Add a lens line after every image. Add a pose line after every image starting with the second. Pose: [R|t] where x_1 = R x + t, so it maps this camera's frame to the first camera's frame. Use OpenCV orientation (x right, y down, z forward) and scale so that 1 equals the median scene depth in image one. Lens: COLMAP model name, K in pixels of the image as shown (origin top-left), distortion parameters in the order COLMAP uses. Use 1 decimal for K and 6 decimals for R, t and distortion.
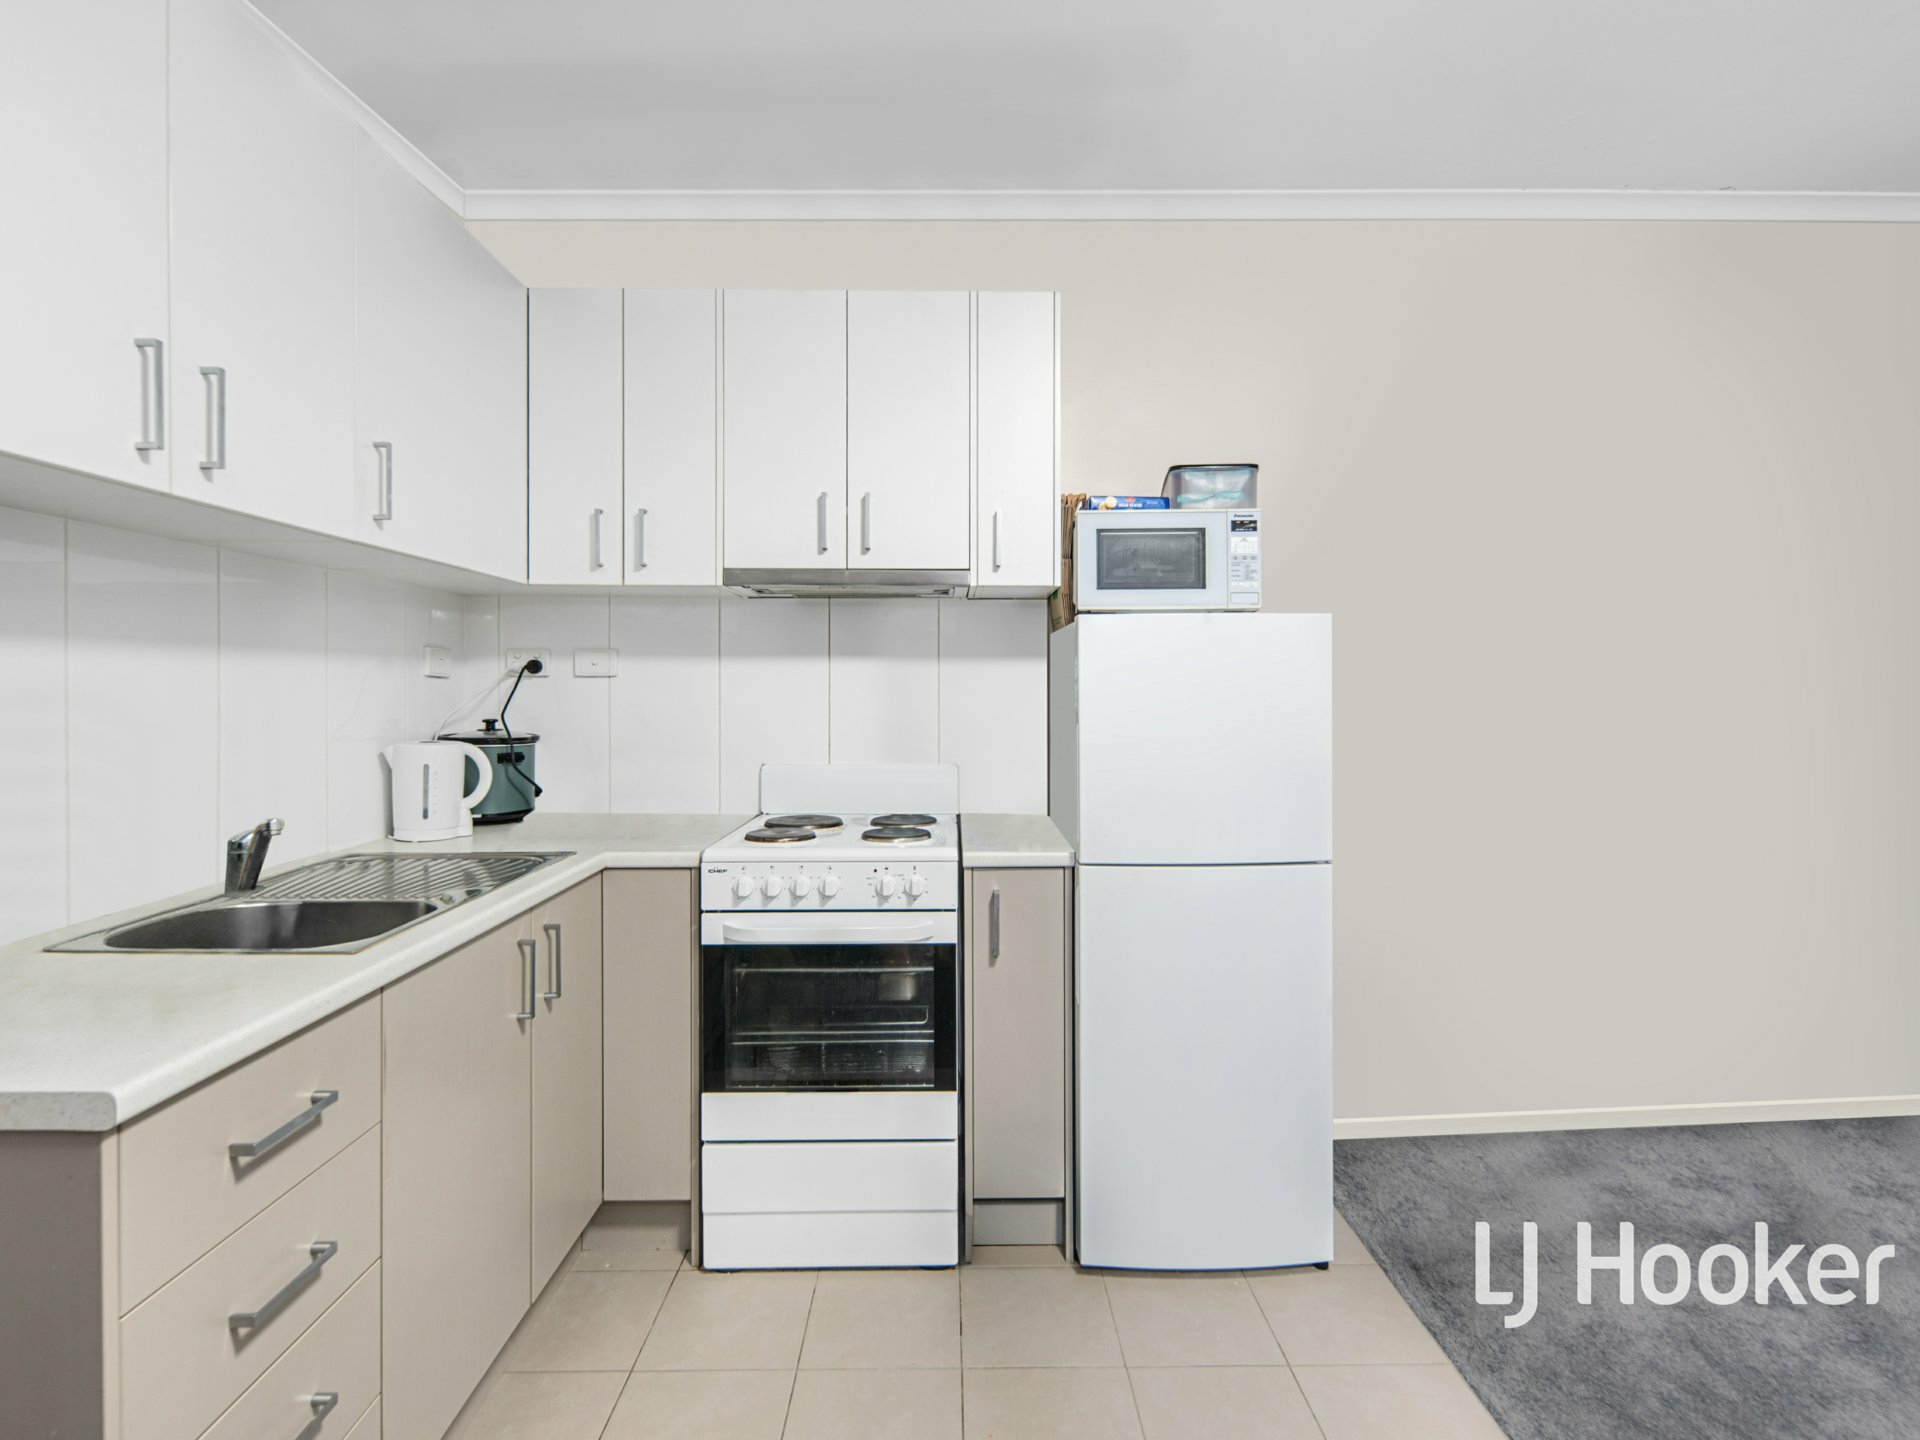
lens RADIAL K [[953.3, 0, 960.8], [0, 953.3, 704.3], [0, 0, 1]] dist [0.006315, -0.003977]
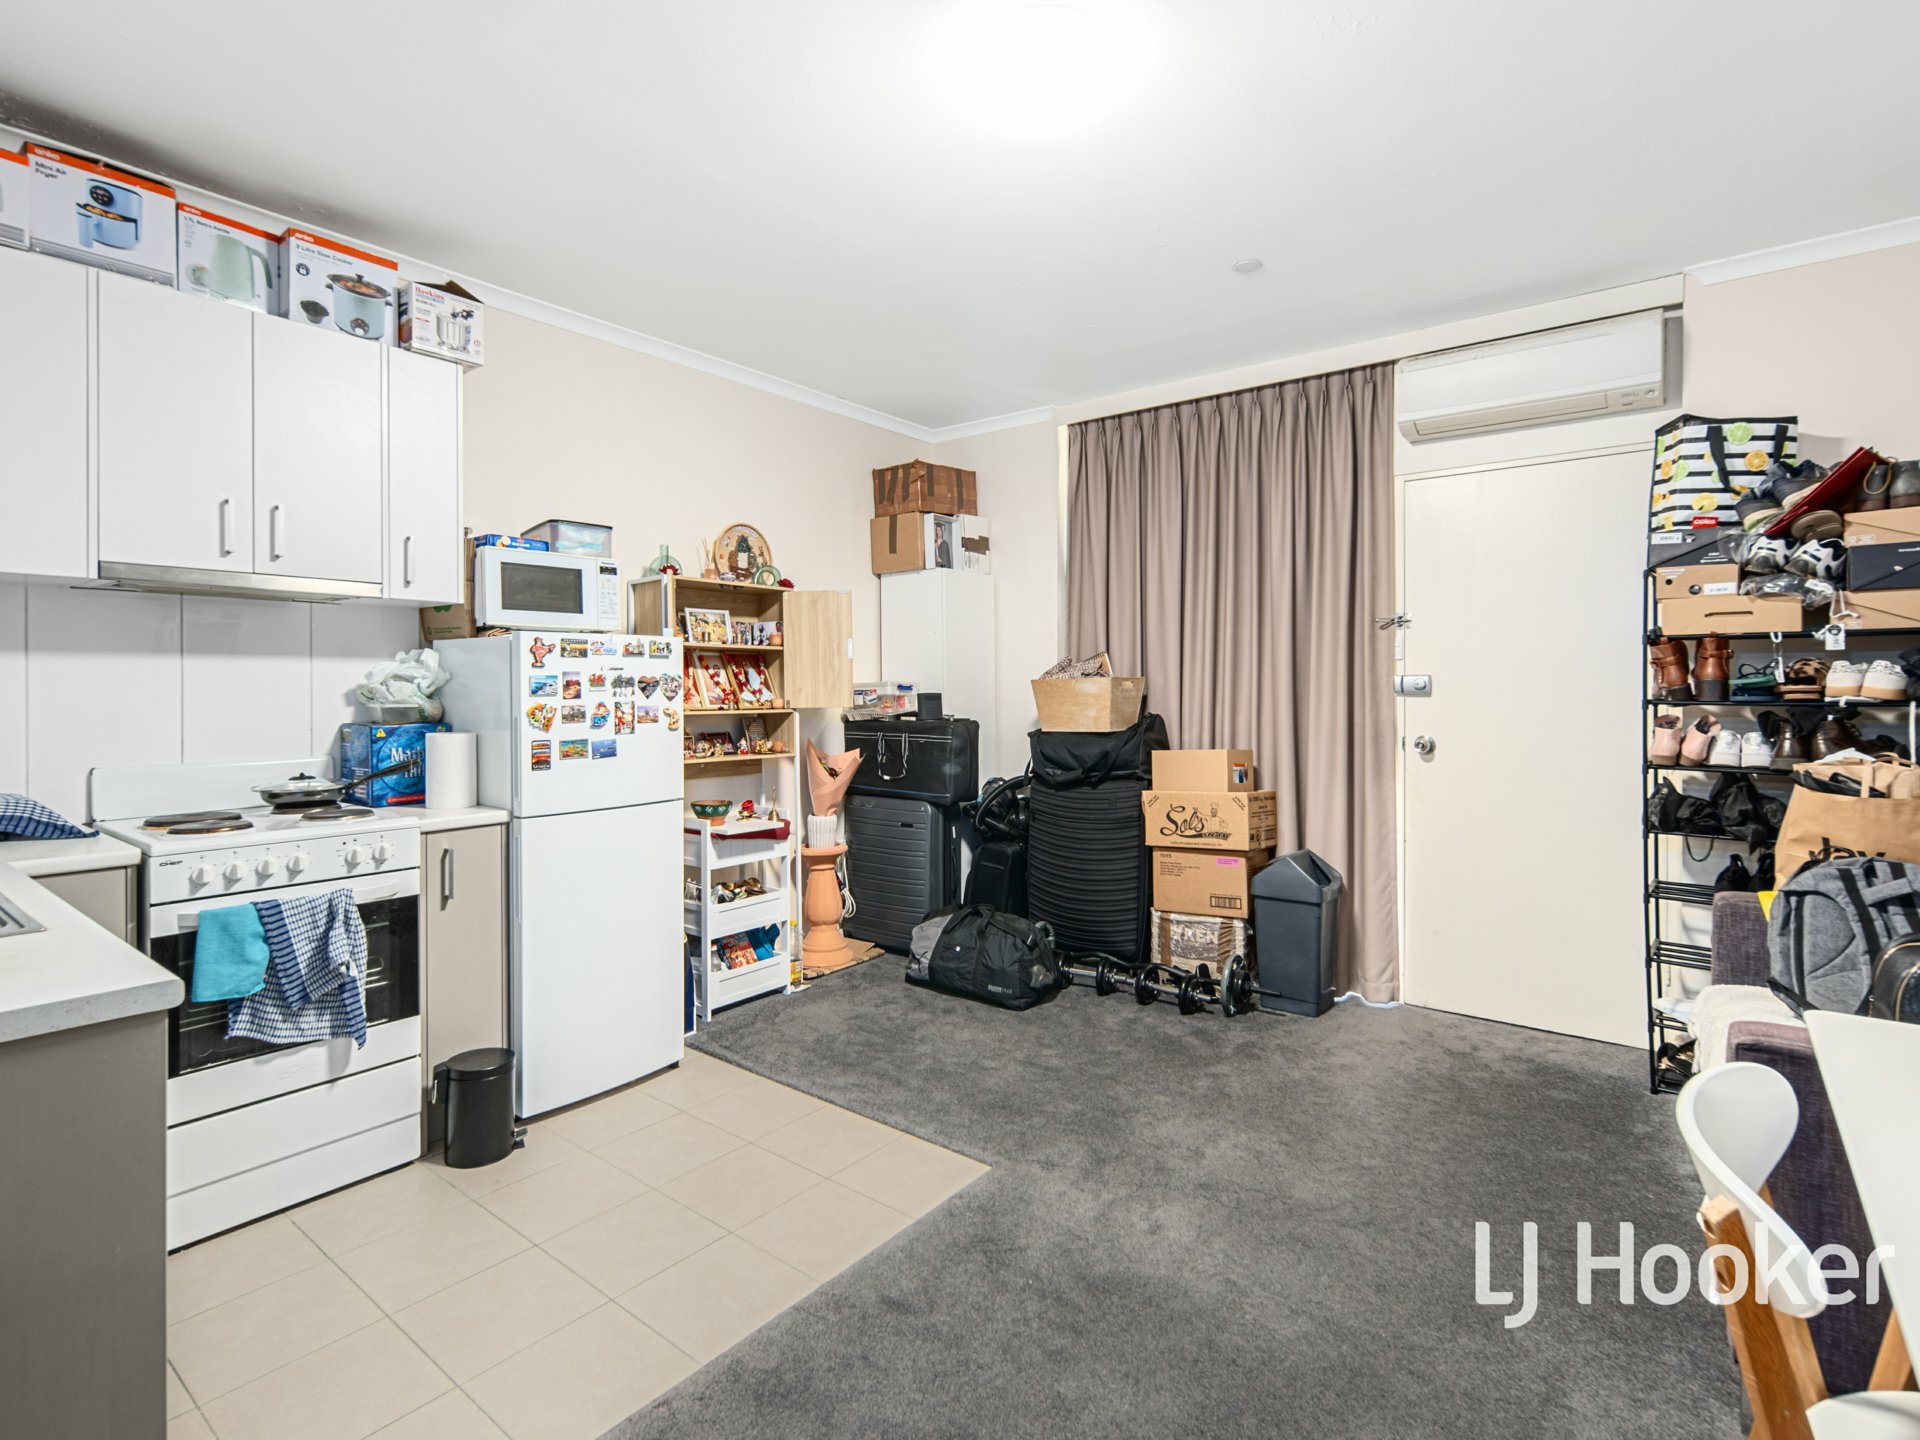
lens RADIAL K [[953.3, 0, 957.8], [0, 953.3, 689.7], [0, 0, 1]] dist [0.006315, -0.003977]
pose [[0.630860, -0.004562, 0.775884, -0.468654], [0.011151, 0.999933, -0.003188, -0.000845], [-0.775817, 0.010663, 0.630868, -0.287322]]
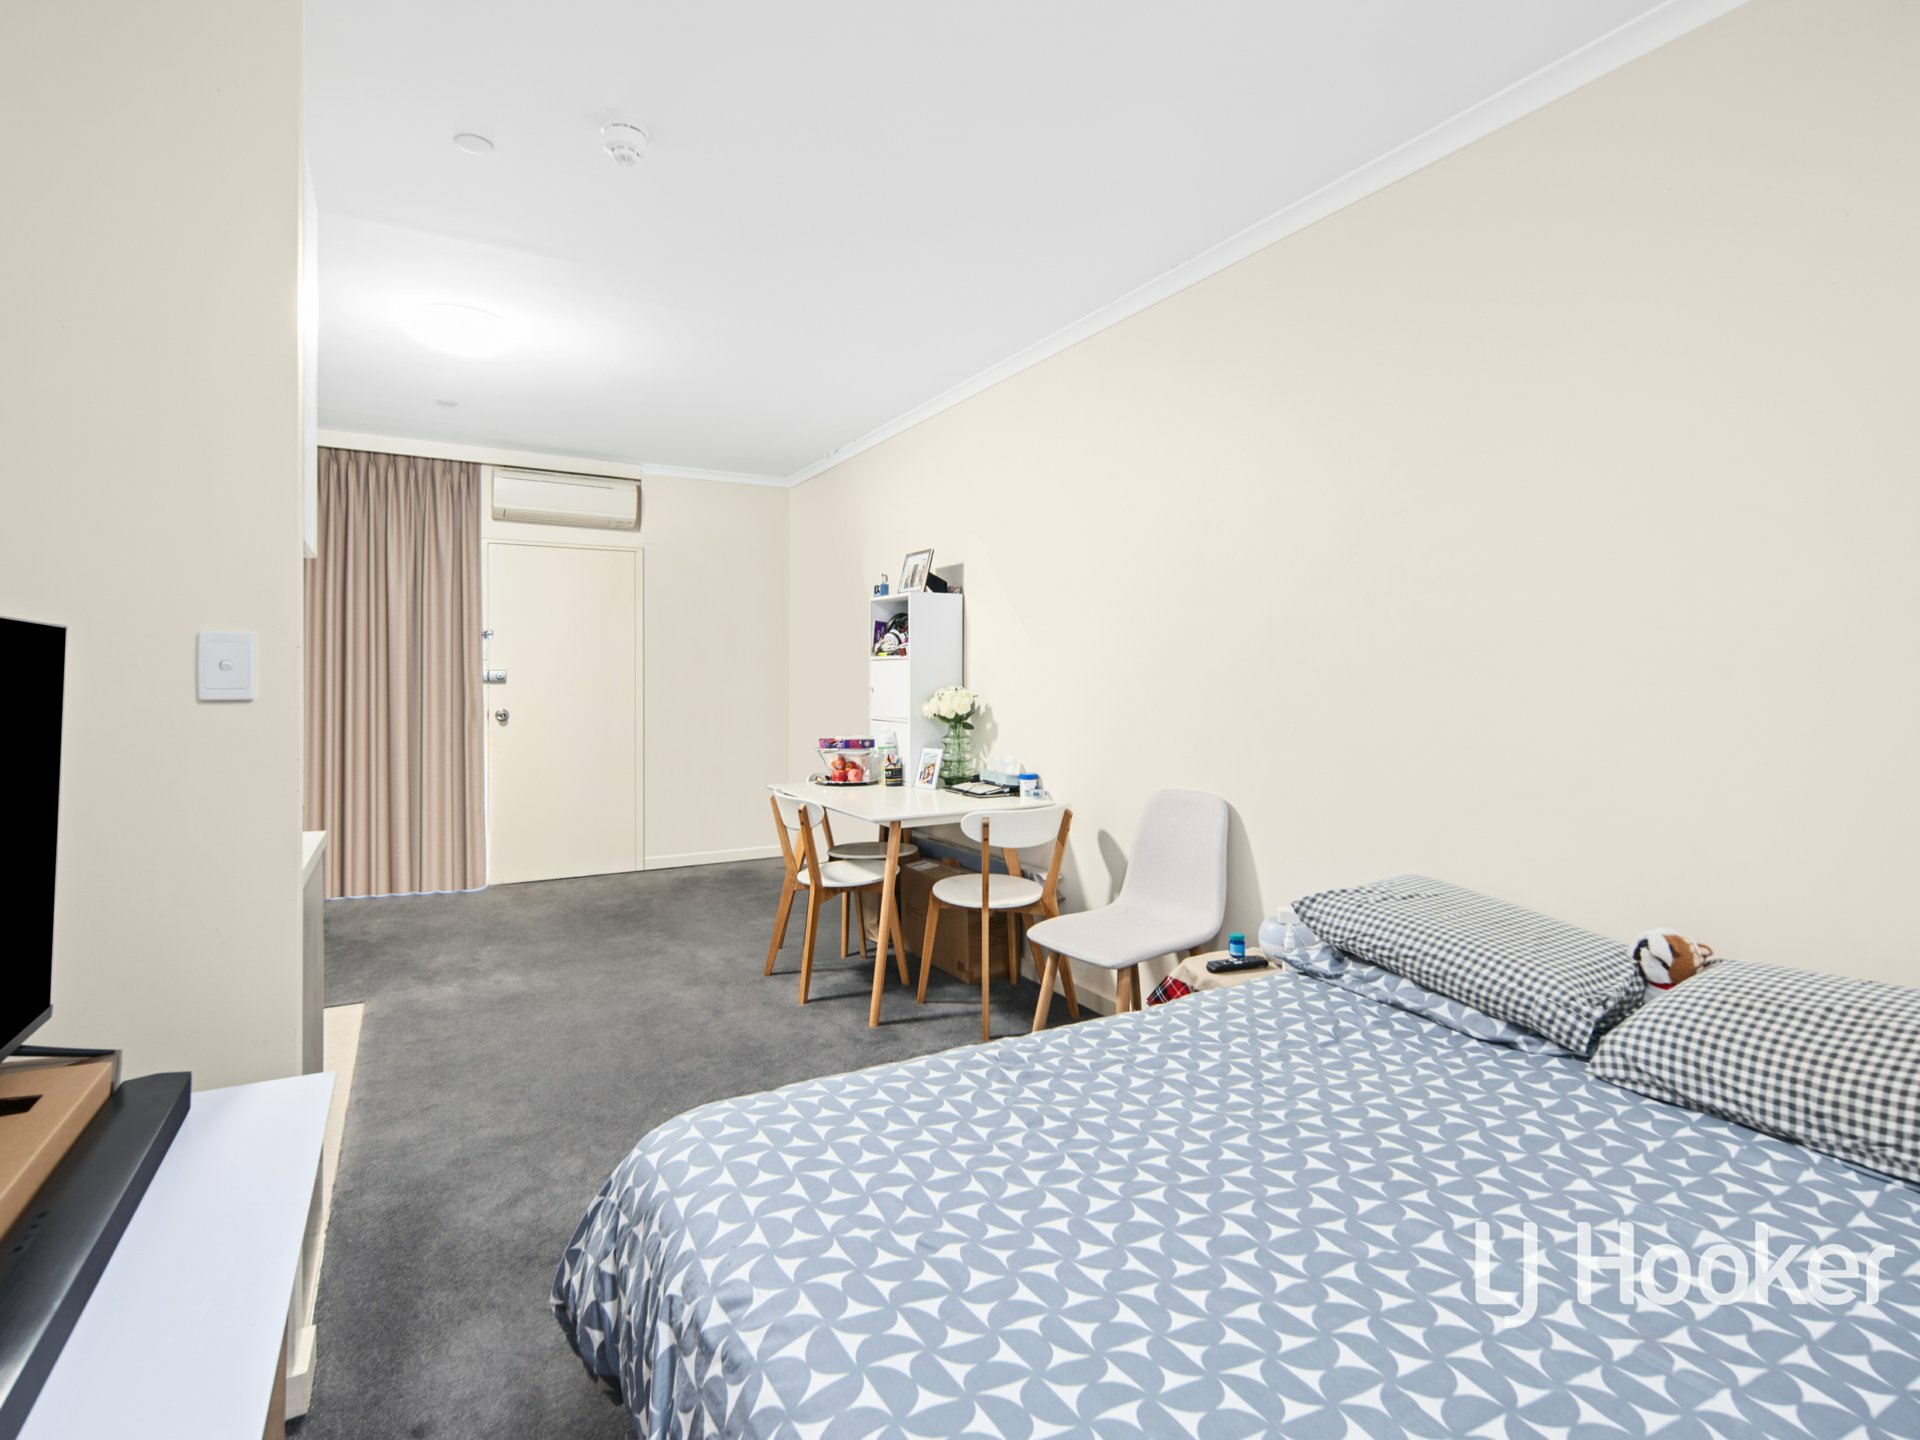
lens RADIAL K [[953.3, 0, 976.8], [0, 953.3, 673.1], [0, 0, 1]] dist [0.006315, -0.003977]
pose [[-0.485140, 0.001956, 0.874434, -1.526504], [0.010372, 0.999940, 0.003518, -0.010502], [-0.874375, 0.010777, -0.485131, 0.246728]]
